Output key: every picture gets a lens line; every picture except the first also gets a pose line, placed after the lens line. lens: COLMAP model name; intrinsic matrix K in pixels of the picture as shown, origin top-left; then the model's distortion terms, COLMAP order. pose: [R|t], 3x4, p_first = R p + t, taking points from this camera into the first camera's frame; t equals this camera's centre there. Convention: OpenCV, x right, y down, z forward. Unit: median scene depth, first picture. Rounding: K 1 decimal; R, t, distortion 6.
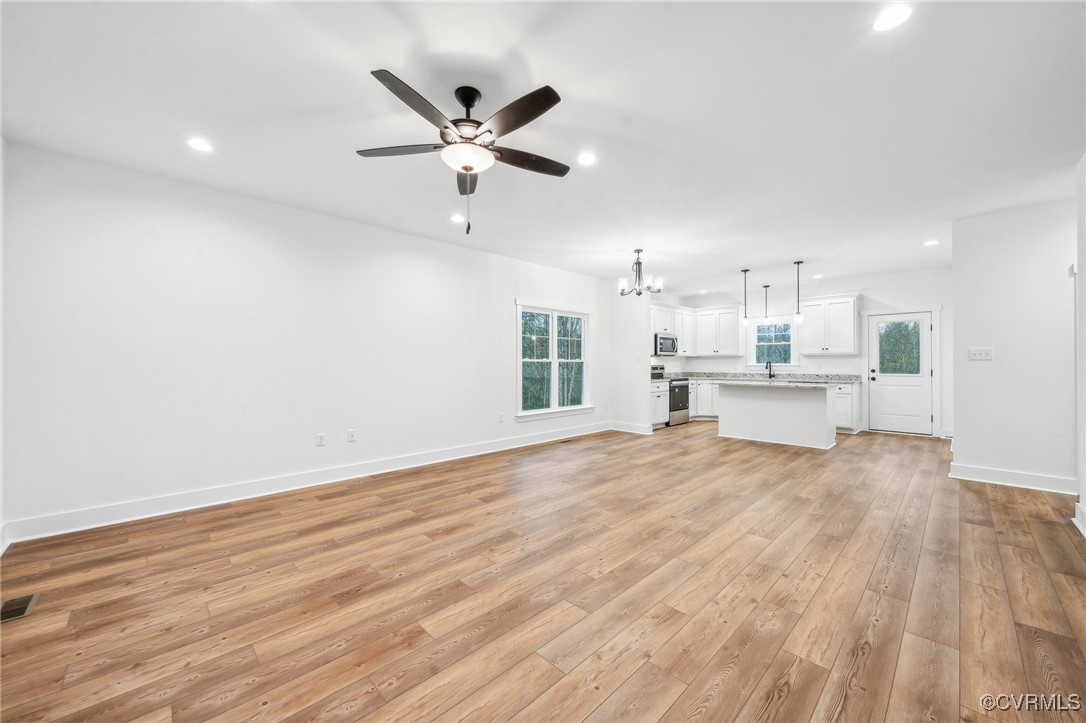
lens RADIAL K [[399.6, 0, 539.7], [0, 399.6, 363.9], [0, 0, 1]] dist [-0.004396, 0.000511]
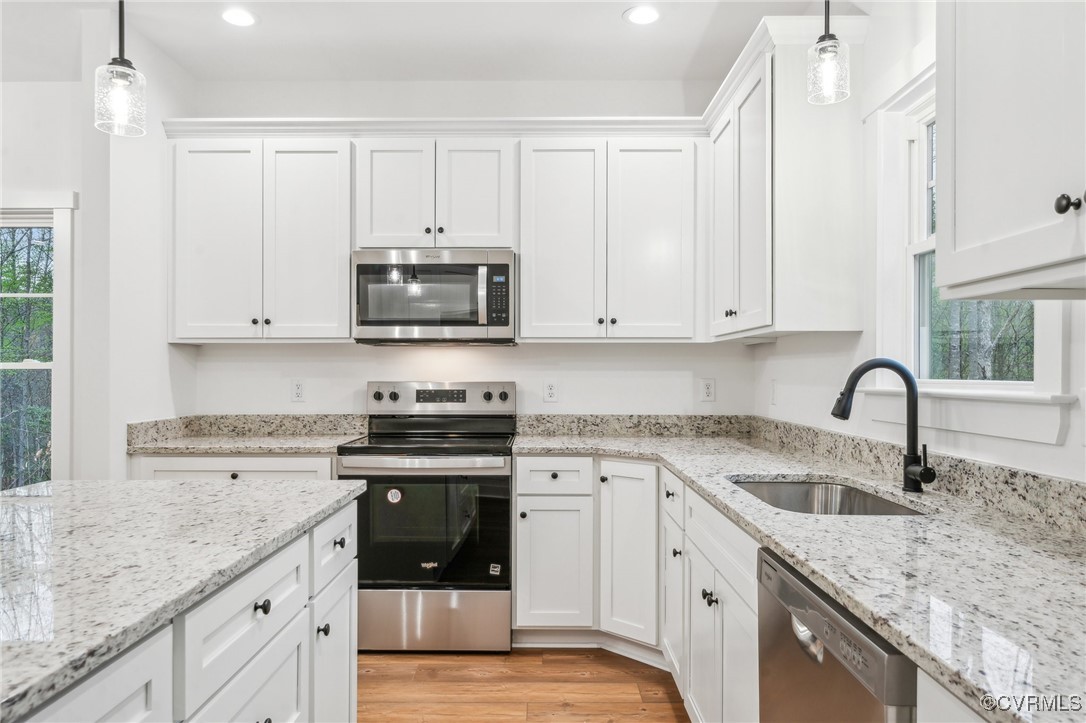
lens RADIAL K [[735.5, 0, 538.2], [0, 735.5, 373.6], [0, 0, 1]] dist [0.000503, 0.001789]
pose [[0.718617, 0.003696, -0.695396, 0.826934], [-0.004041, 0.999991, 0.001139, -0.003527], [0.695394, 0.001992, 0.718626, 0.922743]]
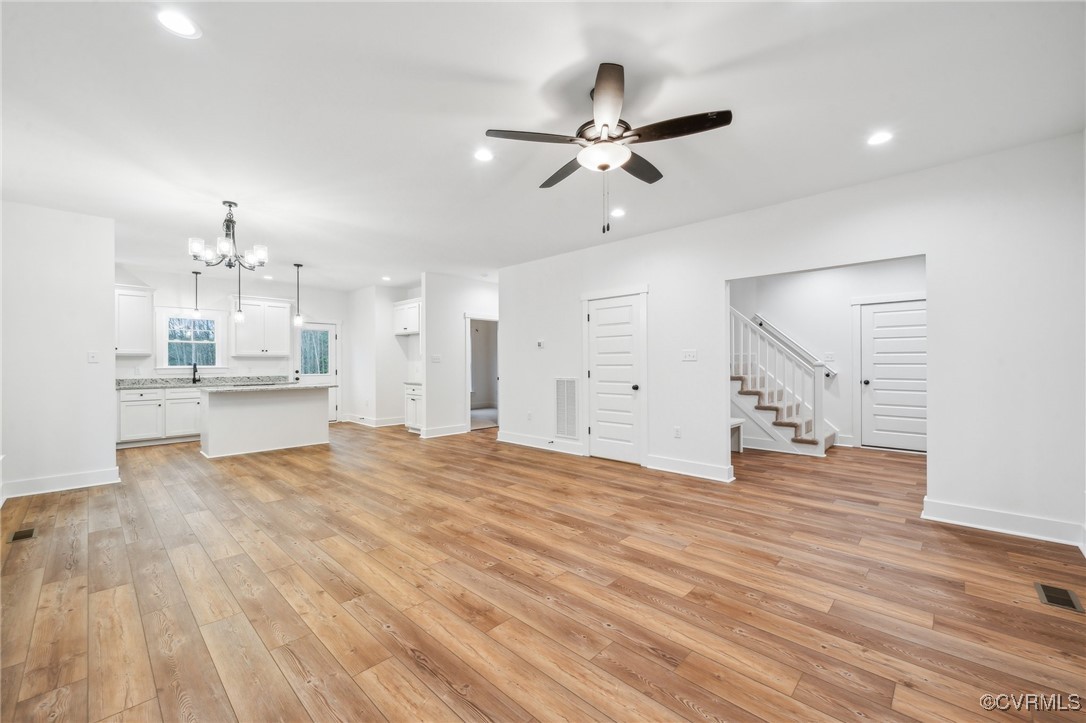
lens RADIAL K [[440.0, 0, 527.1], [0, 440.0, 363.3], [0, 0, 1]] dist [0.005875, -0.000752]
pose [[-0.017795, 0.003839, 0.999834, -0.433816], [0.005460, 0.999978, -0.003742, 0.001696], [-0.999827, 0.005392, -0.017816, 0.413660]]
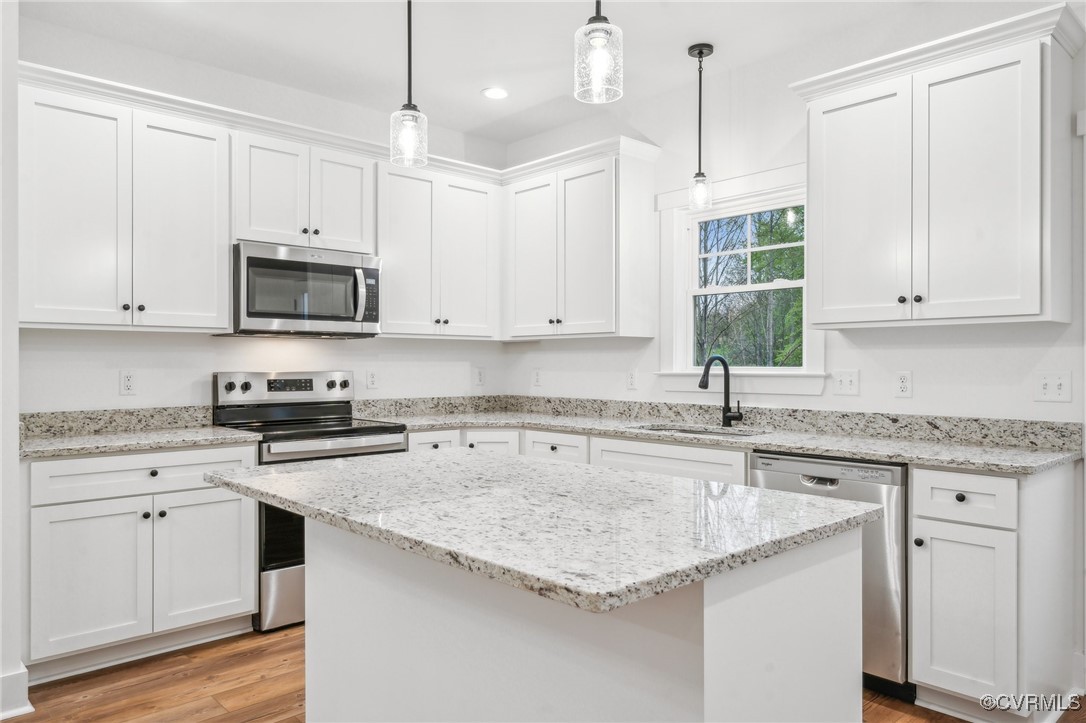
lens RADIAL K [[735.5, 0, 535.3], [0, 735.5, 364.5], [0, 0, 1]] dist [0.000503, 0.001789]
pose [[0.999833, 0.002536, -0.018099, 0.585548], [-0.002562, 0.999996, -0.001406, -0.001735], [0.018095, 0.001452, 0.999835, 0.677453]]
